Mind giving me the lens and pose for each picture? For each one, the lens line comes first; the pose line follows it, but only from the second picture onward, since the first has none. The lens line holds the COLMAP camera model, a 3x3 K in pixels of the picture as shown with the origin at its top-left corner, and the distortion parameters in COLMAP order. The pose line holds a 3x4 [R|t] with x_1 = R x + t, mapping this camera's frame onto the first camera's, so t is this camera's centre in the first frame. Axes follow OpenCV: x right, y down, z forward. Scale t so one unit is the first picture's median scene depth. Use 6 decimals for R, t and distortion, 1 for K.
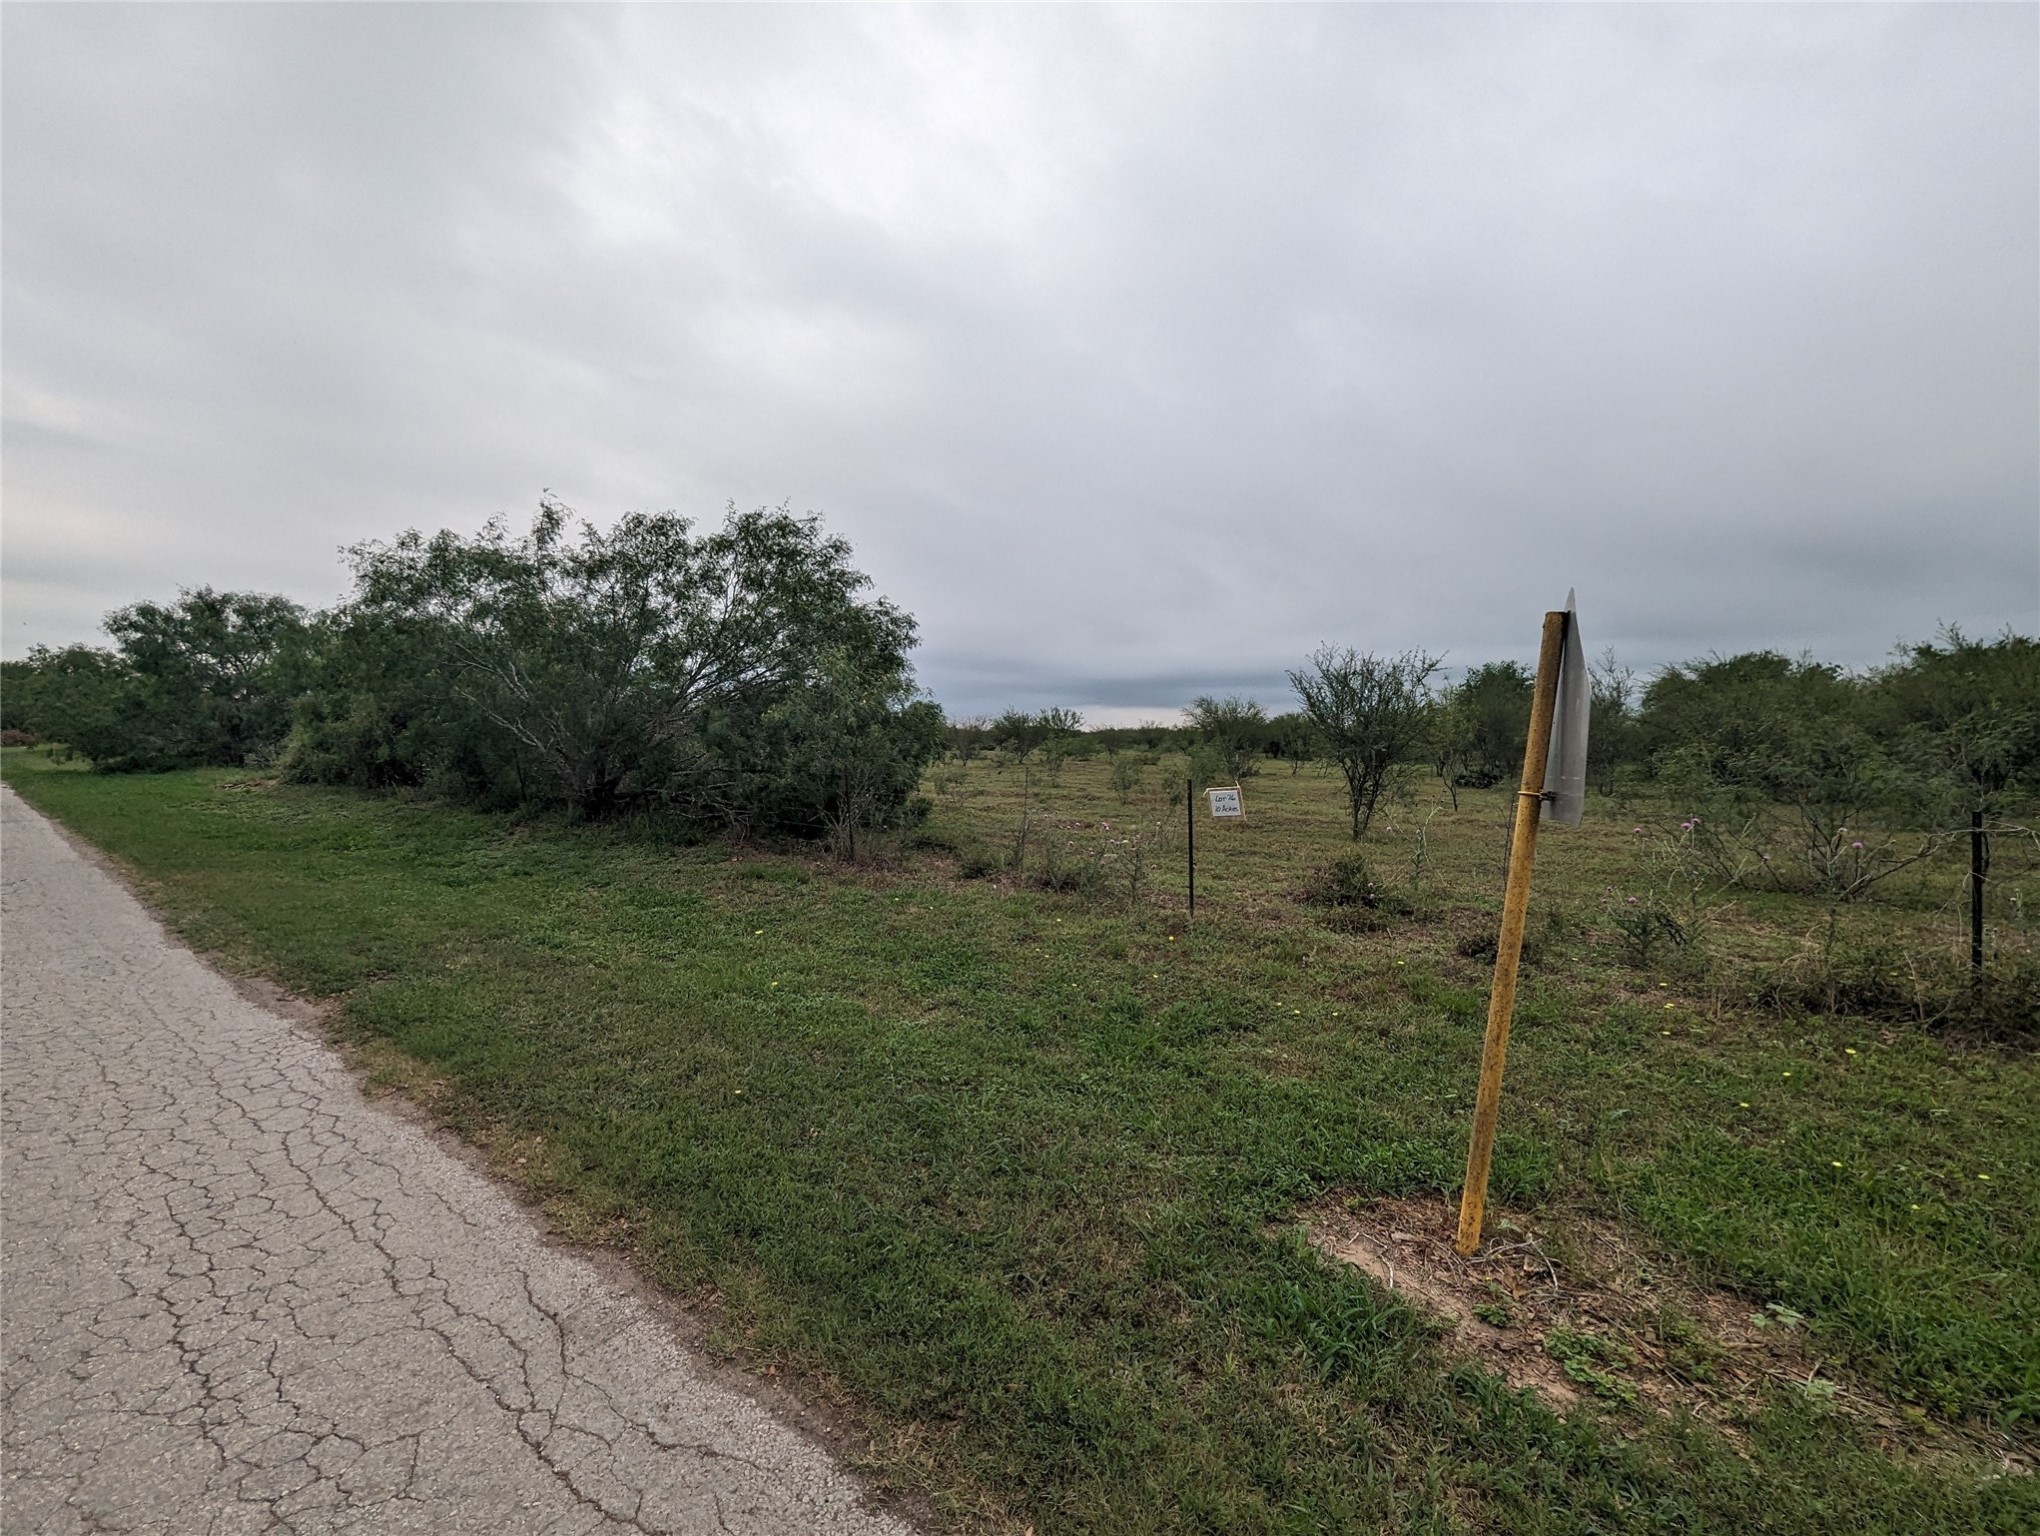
lens RADIAL K [[835.9, 0, 1022.7], [0, 835.9, 775.1], [0, 0, 1]] dist [-0.000742, -0.000089]
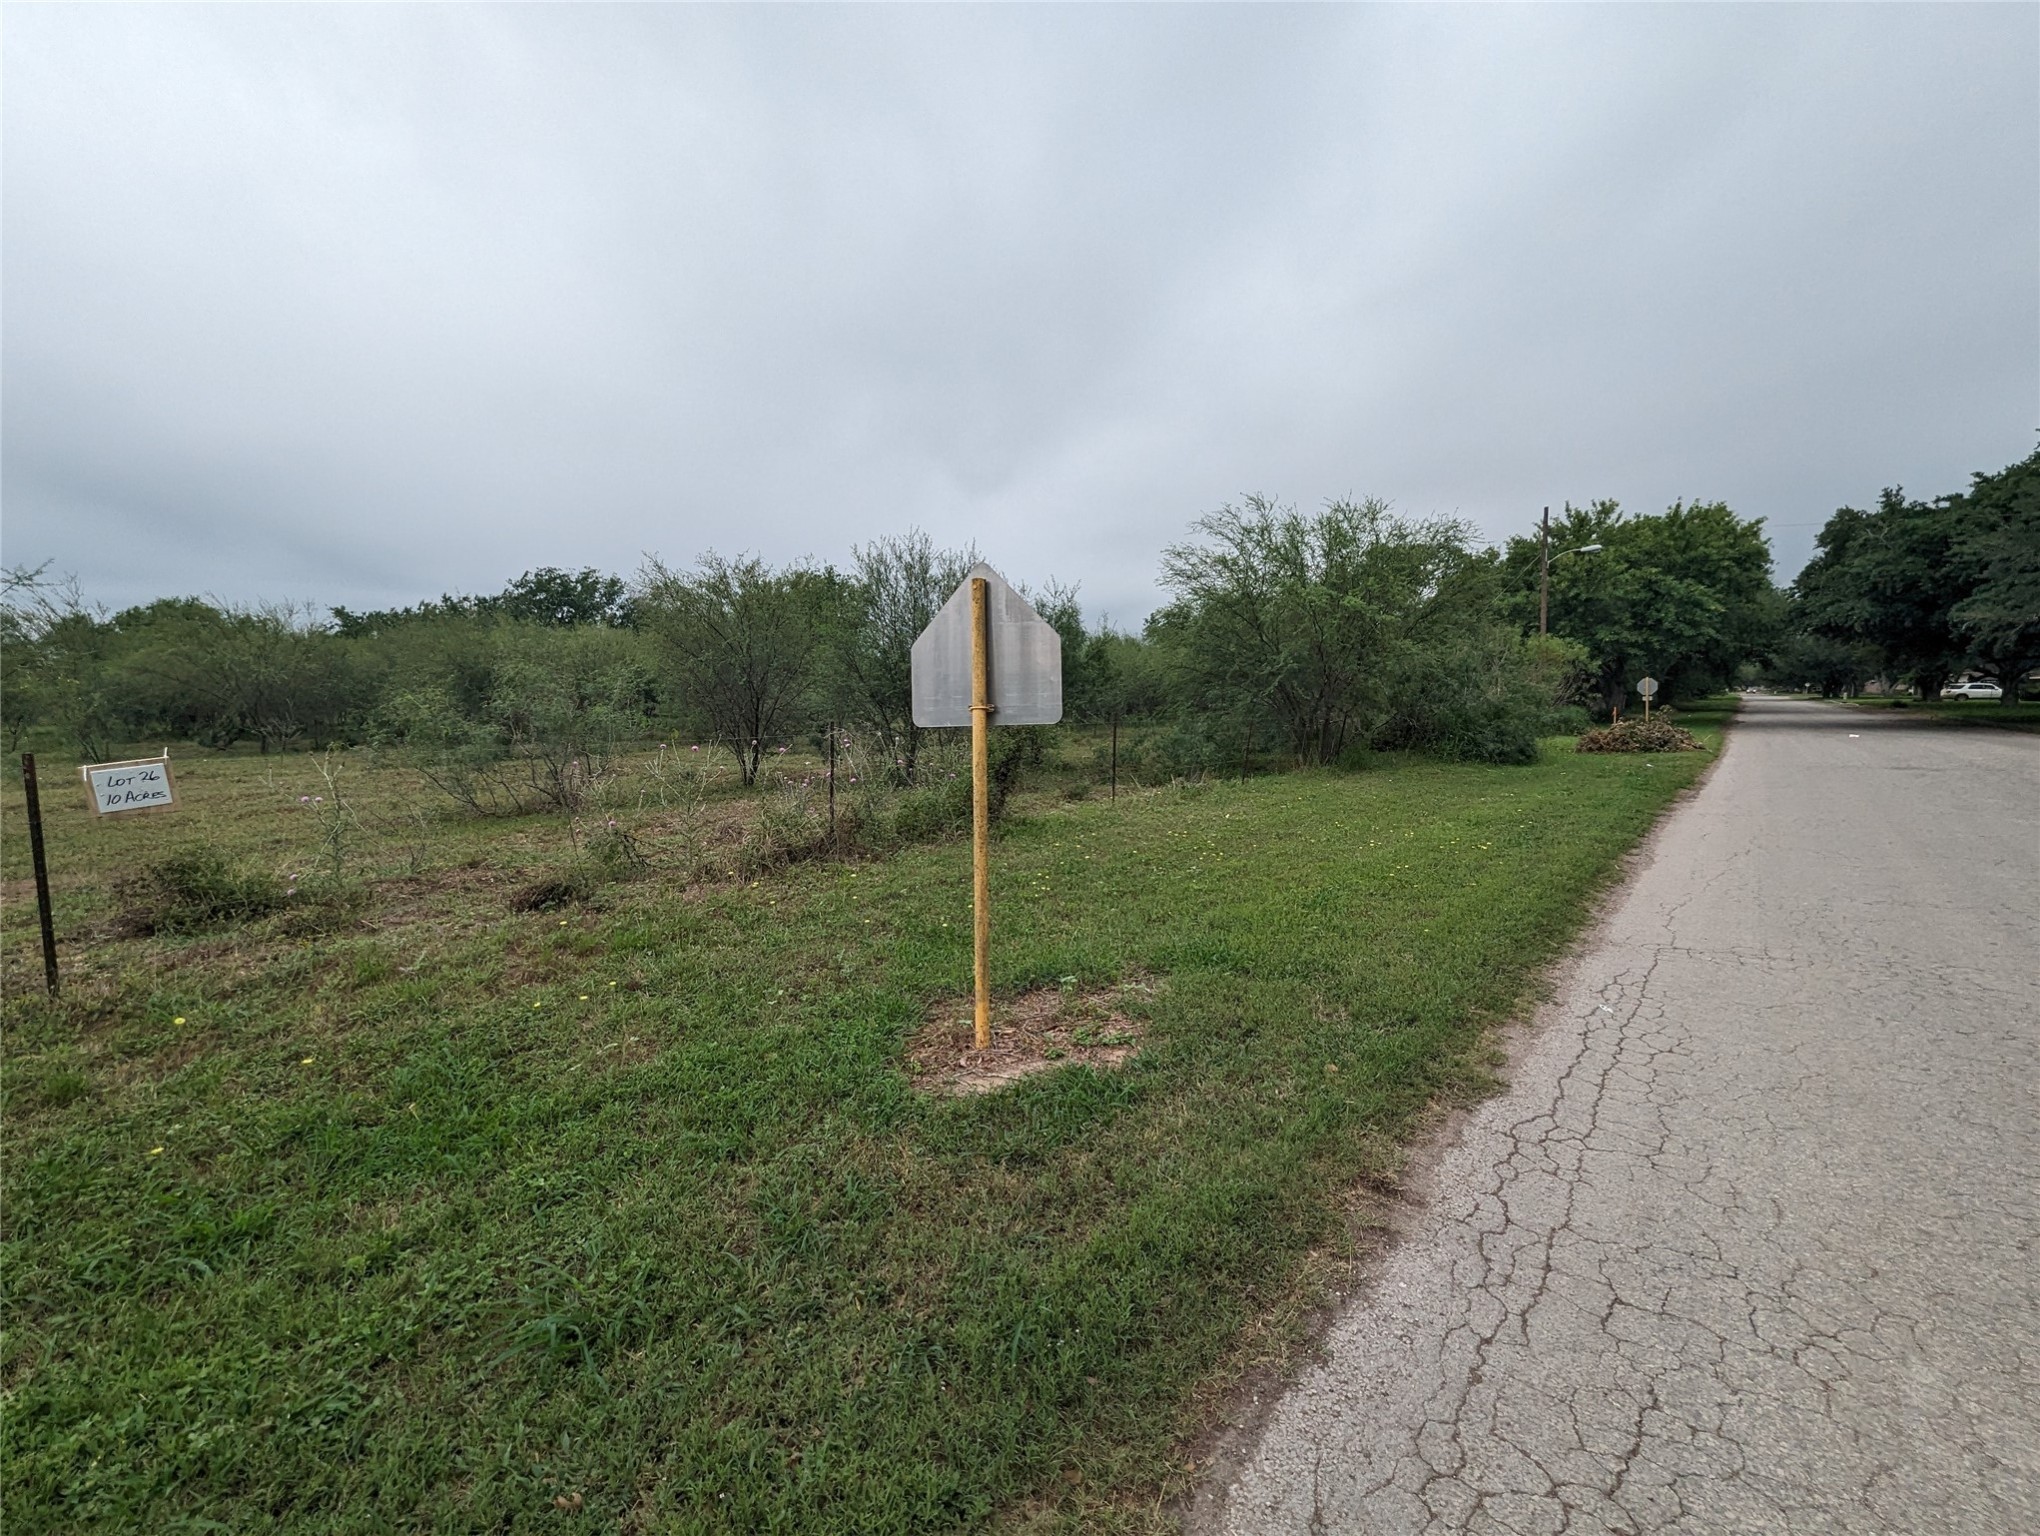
lens RADIAL K [[825.2, 0, 1020.0], [0, 825.2, 768.0], [0, 0, 1]] dist [0.000132, 0.000017]
pose [[0.060781, -0.099750, 0.993154, -0.335139], [0.049121, 0.994087, 0.096837, -0.006988], [-0.996942, 0.042899, 0.065321, 0.357870]]
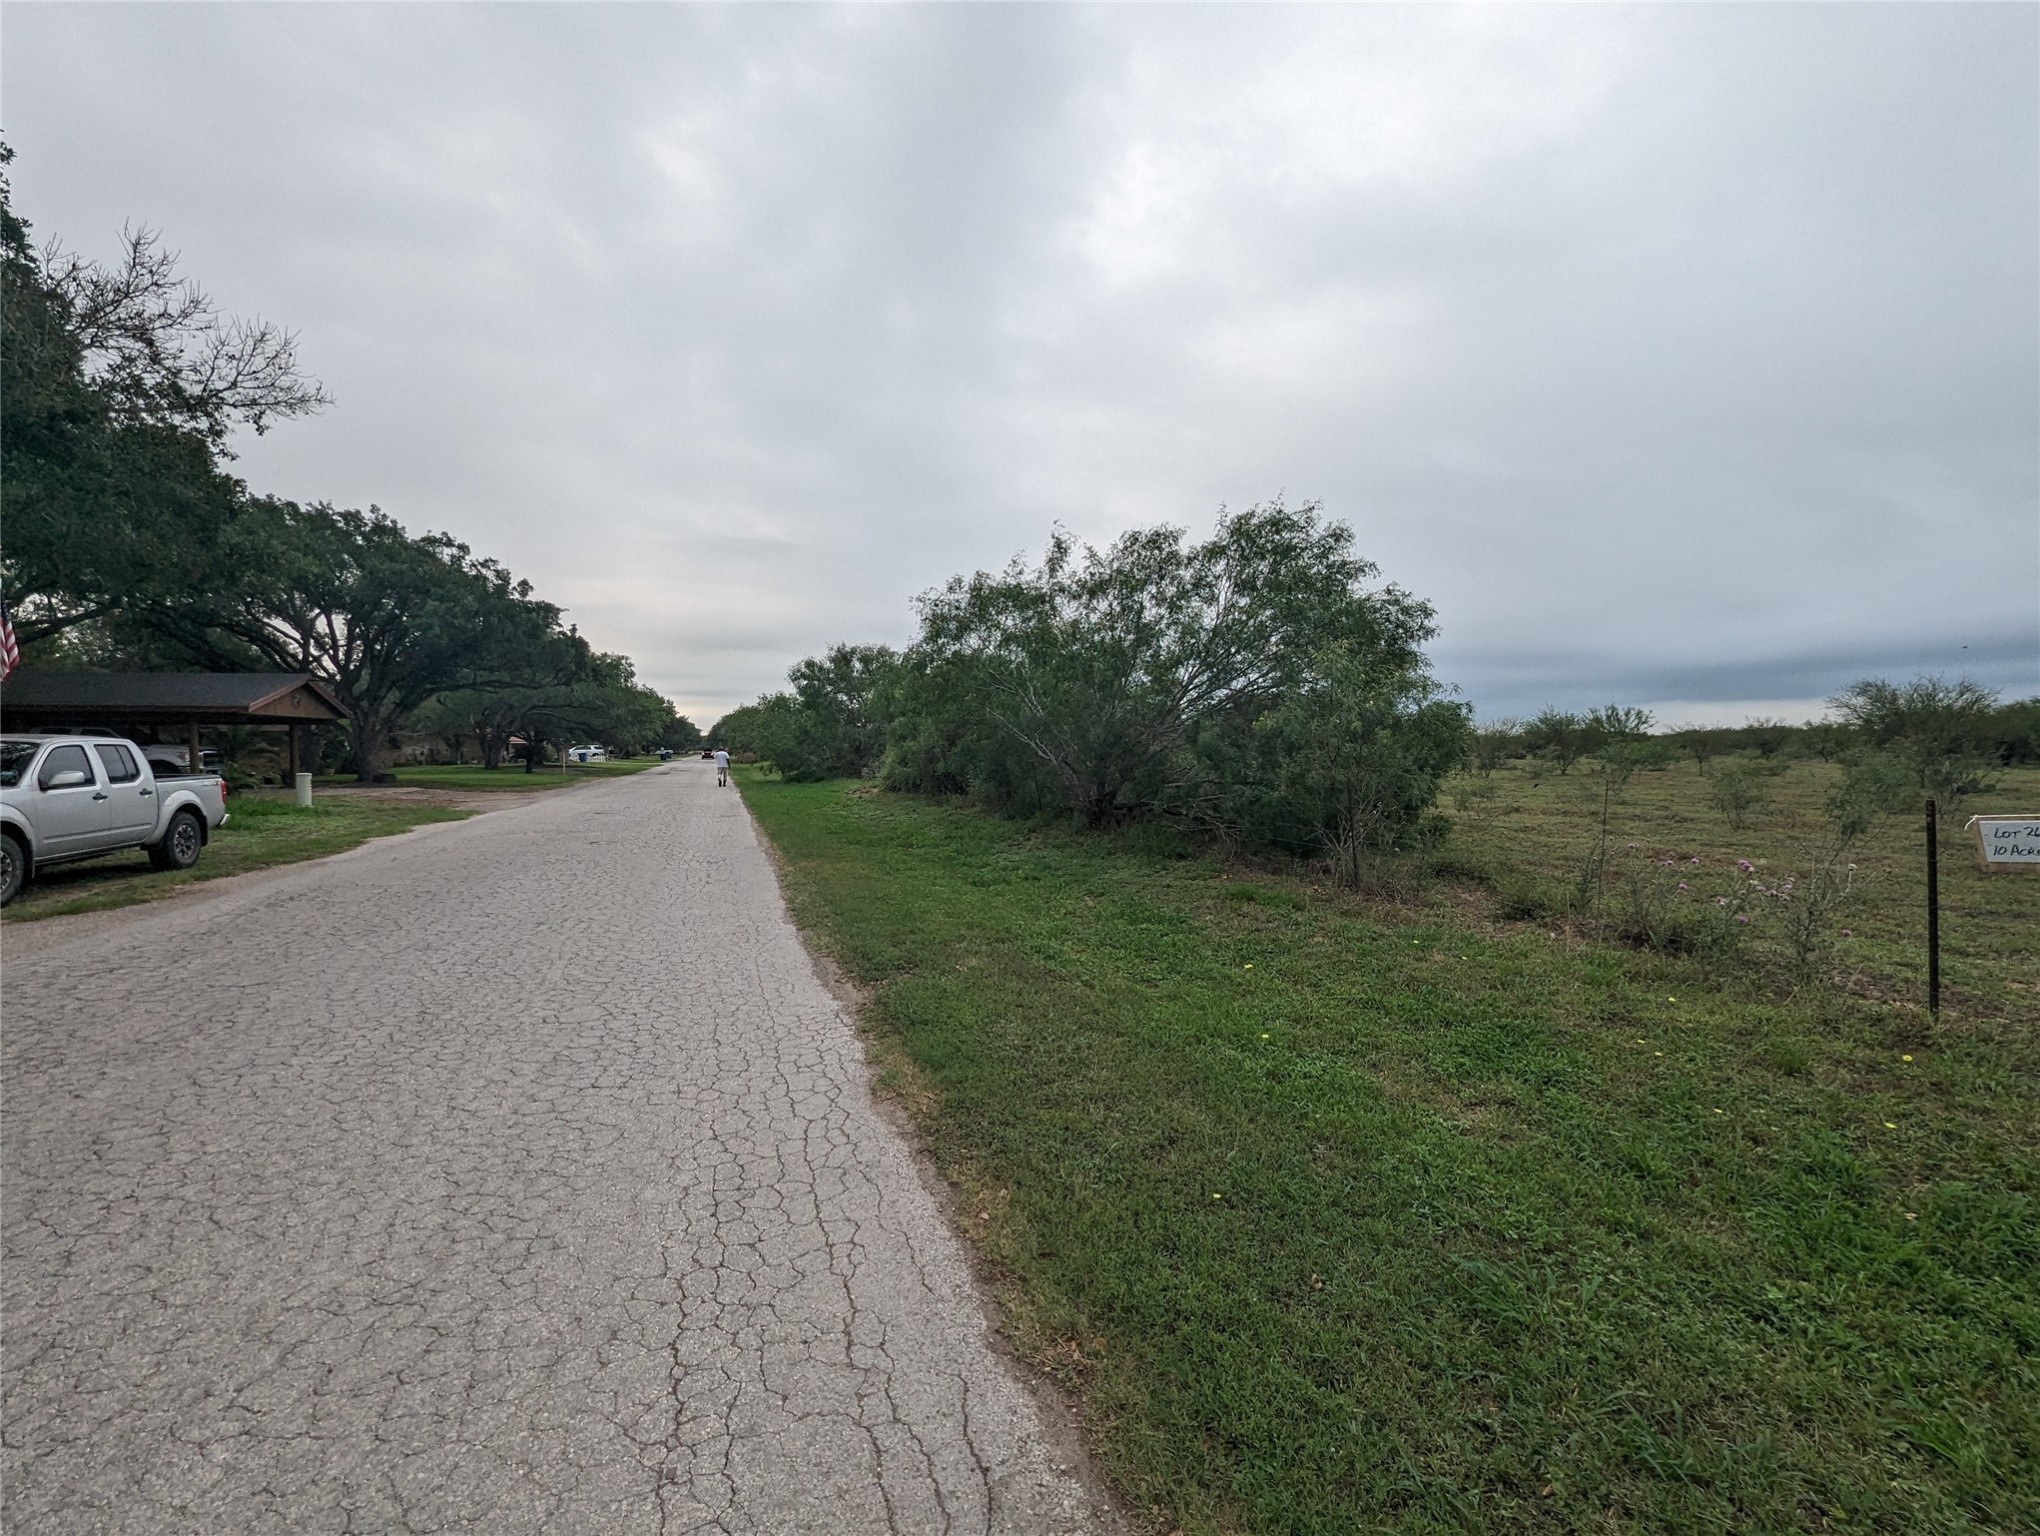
lens RADIAL K [[835.9, 0, 1022.7], [0, 835.9, 775.1], [0, 0, 1]] dist [-0.000742, -0.000089]
pose [[0.839800, -0.001246, -0.542895, -0.034714], [-0.005942, 0.999916, -0.011486, -0.002773], [0.542864, 0.012872, 0.839722, 0.121885]]
